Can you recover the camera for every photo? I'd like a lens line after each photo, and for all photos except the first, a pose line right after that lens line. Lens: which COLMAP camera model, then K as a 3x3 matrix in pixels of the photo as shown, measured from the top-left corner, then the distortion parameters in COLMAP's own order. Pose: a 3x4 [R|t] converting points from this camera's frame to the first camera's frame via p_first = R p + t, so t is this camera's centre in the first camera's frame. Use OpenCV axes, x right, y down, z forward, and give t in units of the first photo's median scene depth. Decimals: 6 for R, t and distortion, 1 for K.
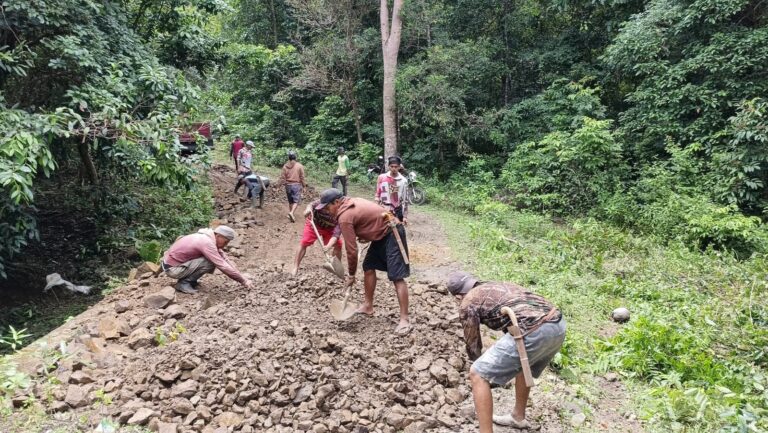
lens RADIAL K [[559.6, 0, 384.5], [0, 559.6, 217.2], [0, 0, 1]] dist [0.003681, 0.000138]
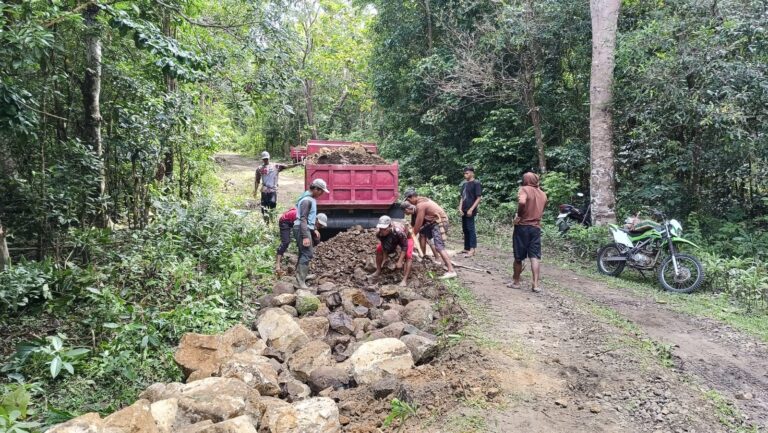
lens RADIAL K [[559.6, 0, 383.7], [0, 559.6, 218.7], [0, 0, 1]] dist [0.003681, 0.000138]
pose [[0.954140, 0.018978, -0.298758, -0.023779], [-0.044513, 0.995888, -0.078899, -0.022569], [0.296032, 0.088580, 0.951062, 0.328927]]
